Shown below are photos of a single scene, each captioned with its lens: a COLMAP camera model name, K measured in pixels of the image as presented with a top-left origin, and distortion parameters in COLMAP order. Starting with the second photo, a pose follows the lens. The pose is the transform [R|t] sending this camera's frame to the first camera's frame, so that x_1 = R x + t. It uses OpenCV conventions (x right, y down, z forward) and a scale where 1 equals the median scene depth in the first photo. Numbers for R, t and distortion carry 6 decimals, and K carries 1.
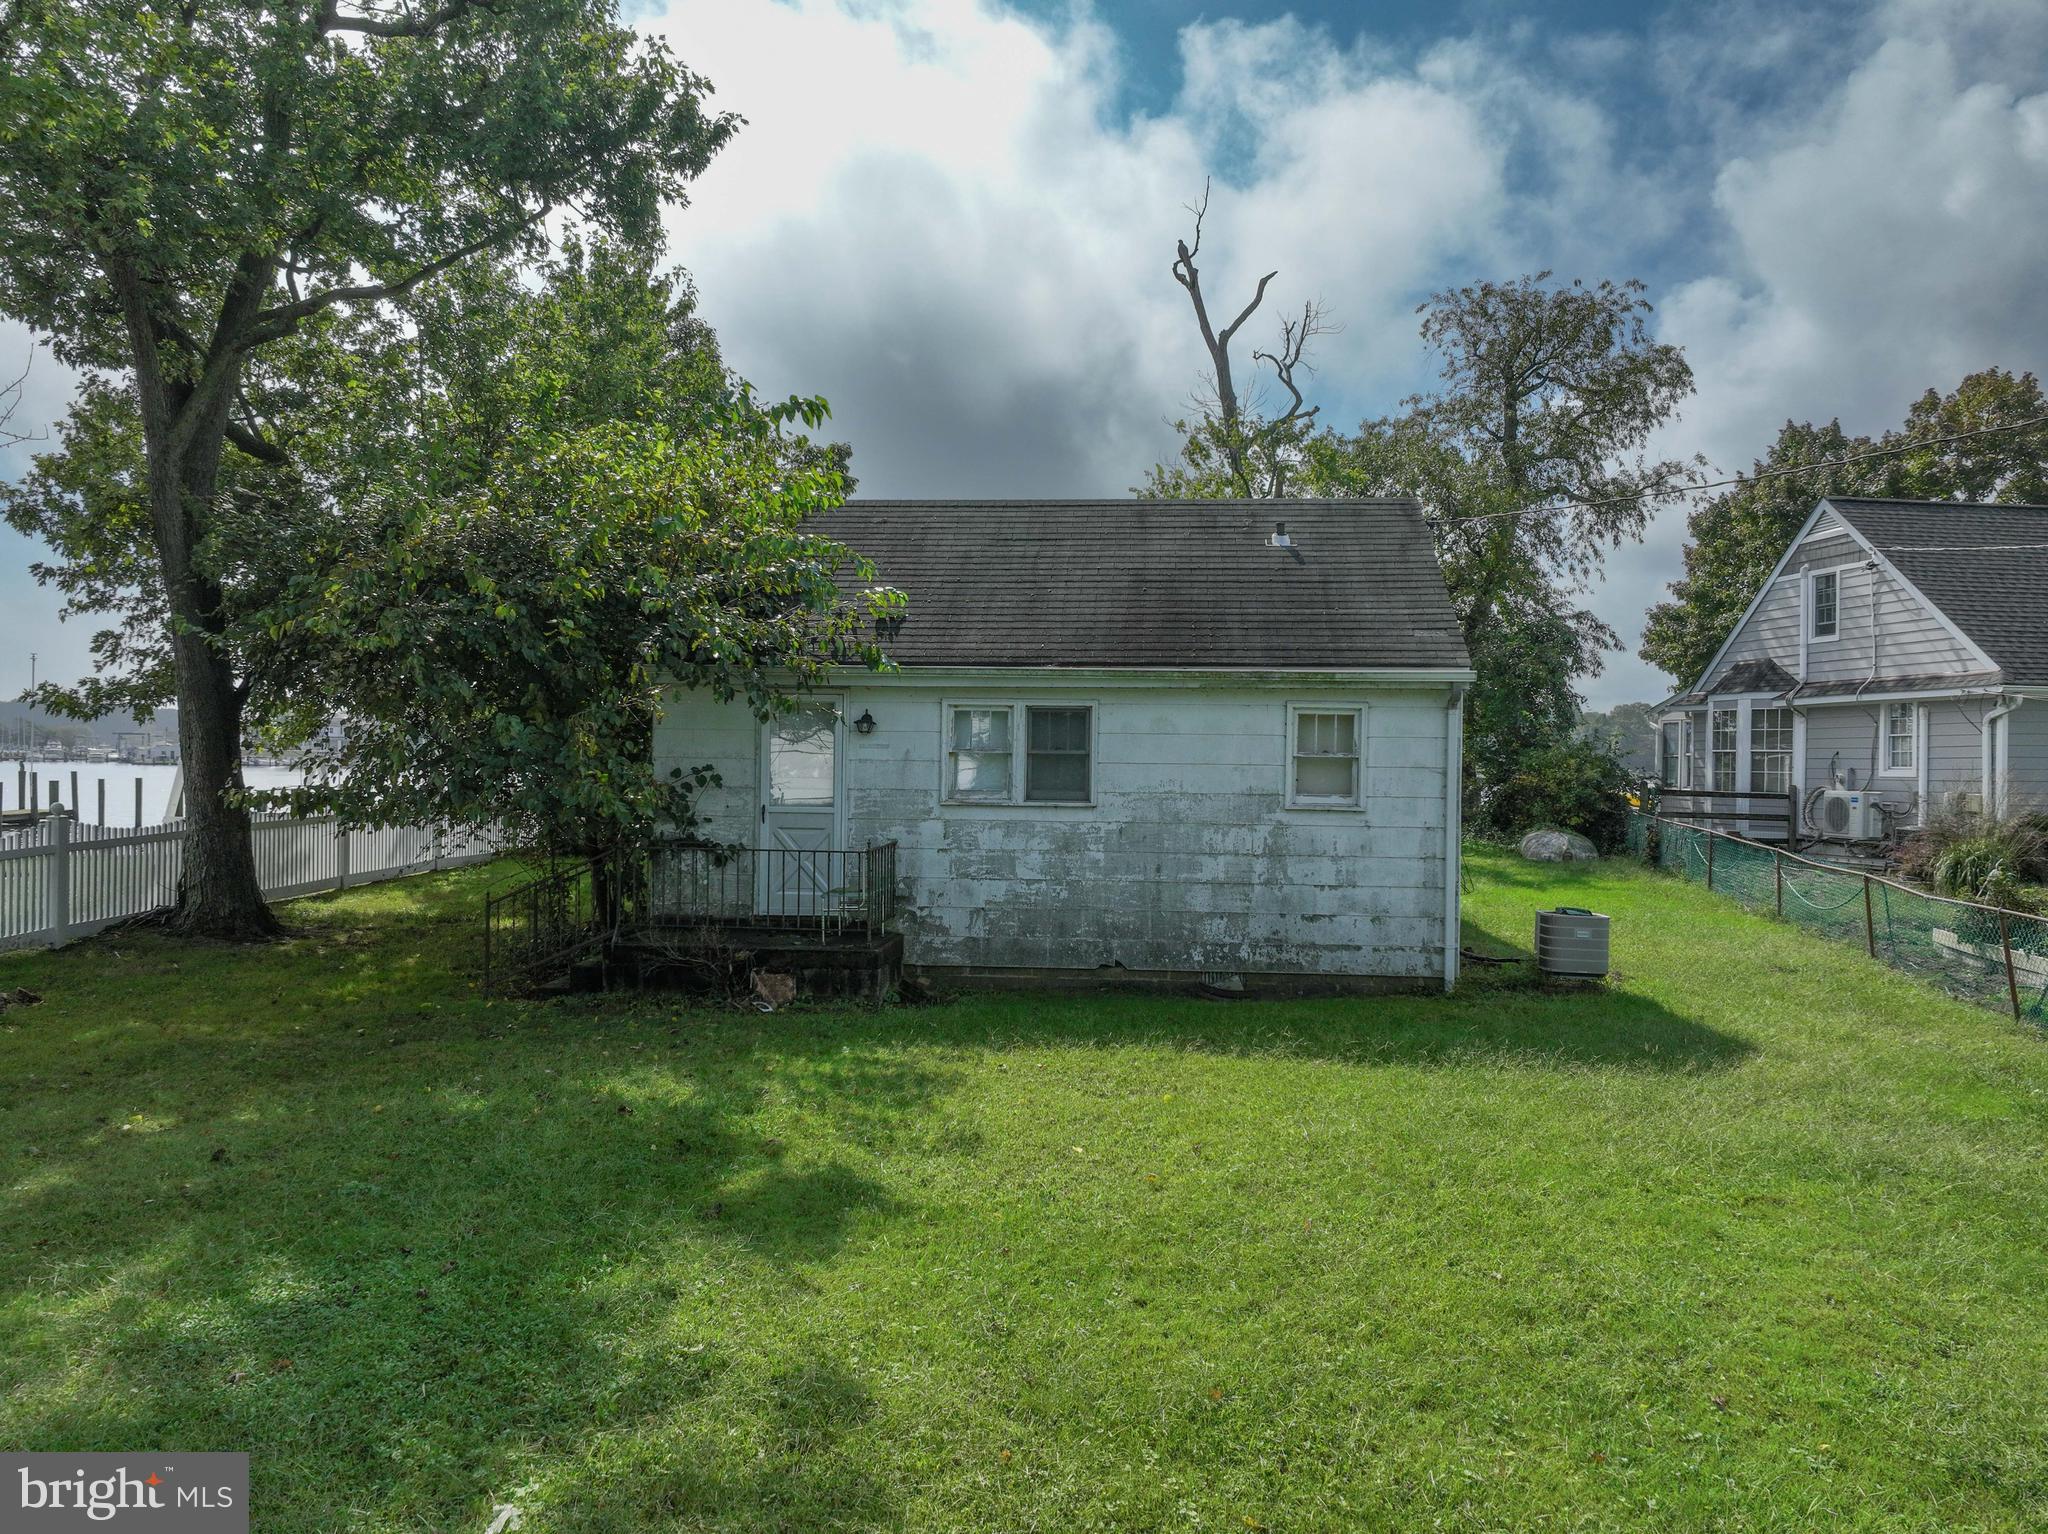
lens RADIAL K [[1441.4, 0, 1033.3], [0, 1441.4, 771.9], [0, 0, 1]] dist [0.010039, 0.011094]
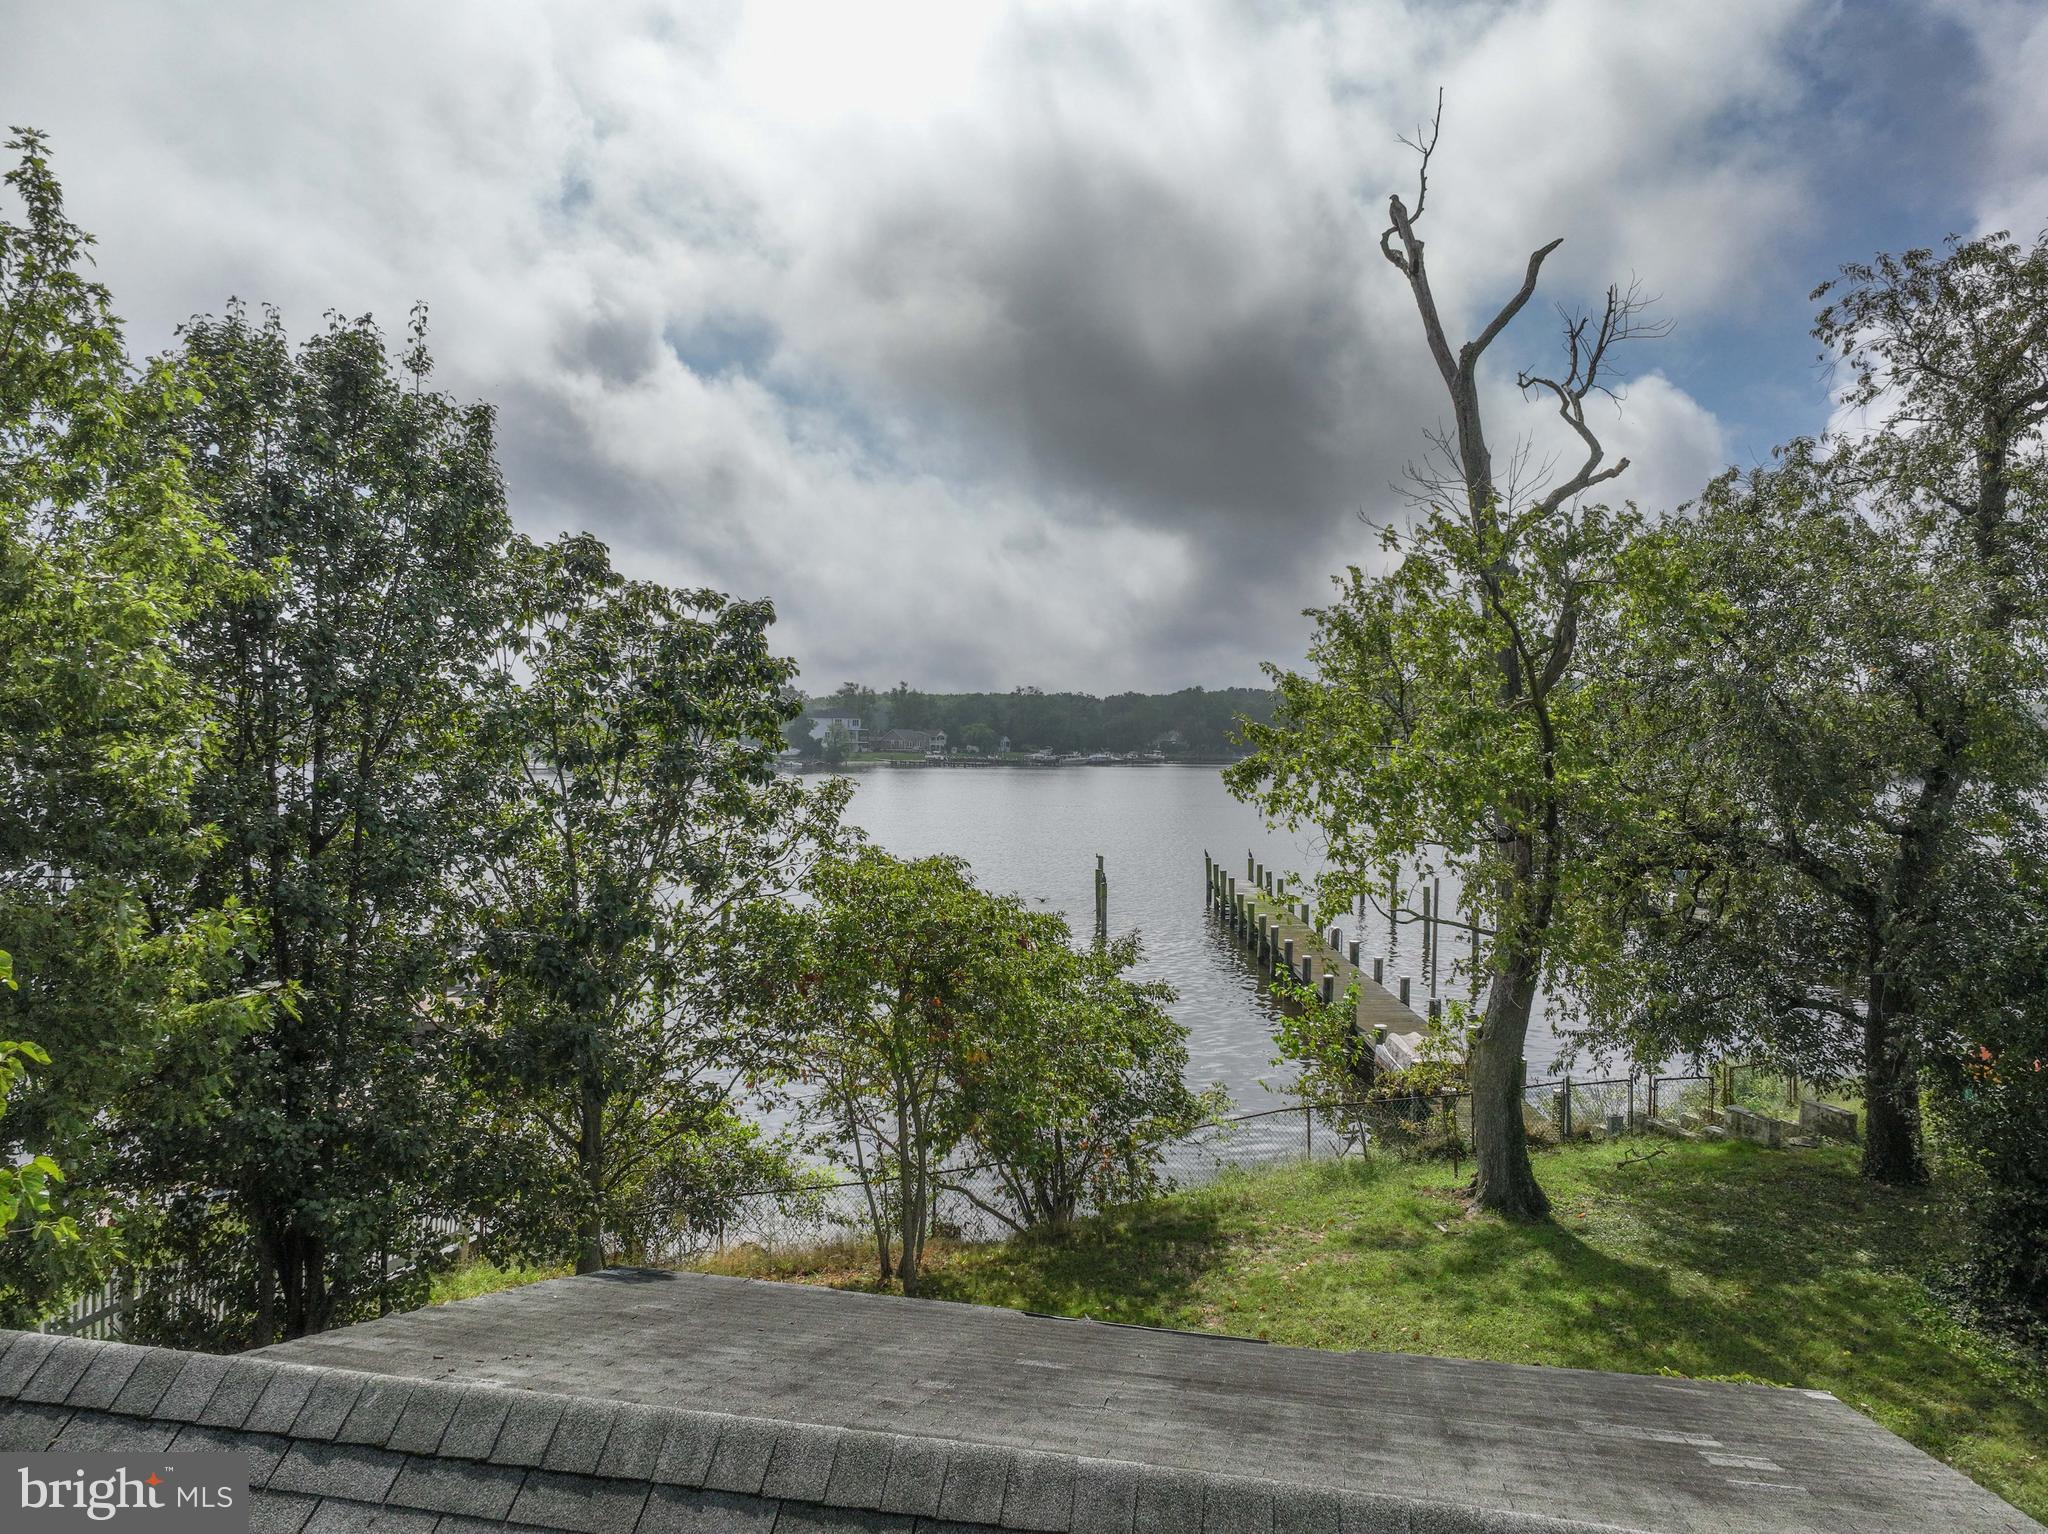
lens RADIAL K [[1441.4, 0, 1040.3], [0, 1441.4, 764.3], [0, 0, 1]] dist [0.010039, 0.011094]
pose [[0.990104, 0.002536, -0.140314, 0.102453], [-0.000830, 0.999925, 0.012216, -0.343279], [0.140334, -0.011978, 0.990032, 0.944939]]
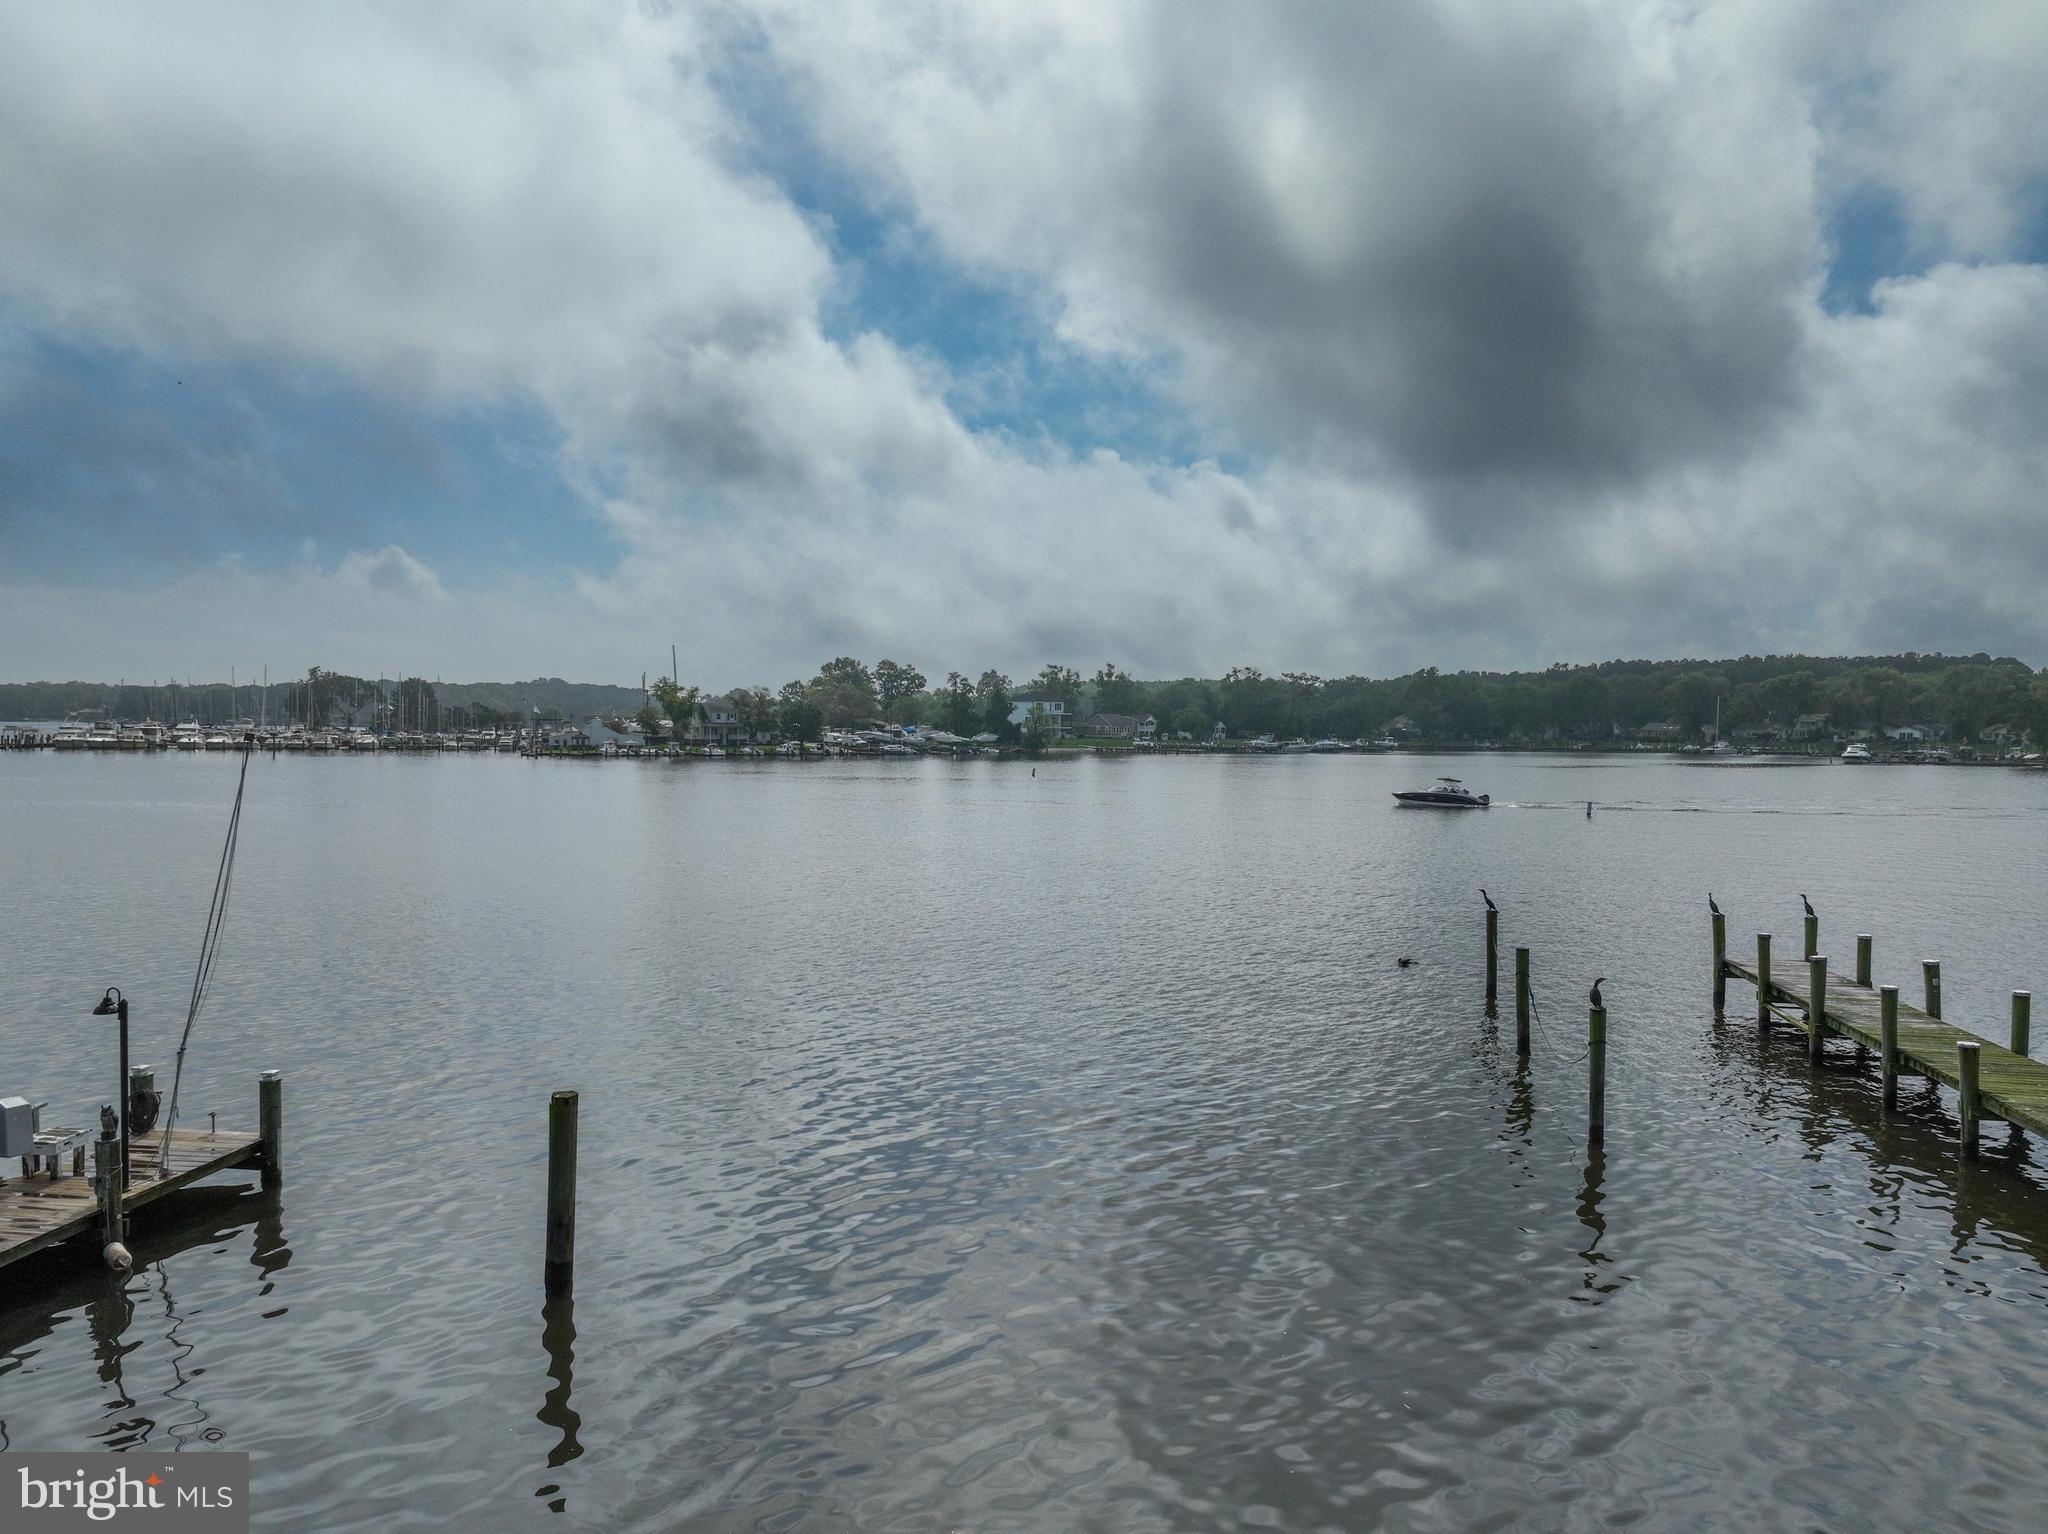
lens RADIAL K [[1441.4, 0, 1014.5], [0, 1441.4, 763.4], [0, 0, 1]] dist [0.010039, 0.011094]
pose [[0.954739, 0.004785, -0.297407, -0.448497], [0.000730, 0.999830, 0.018428, -0.260099], [0.297445, -0.017811, 0.954573, 3.308469]]
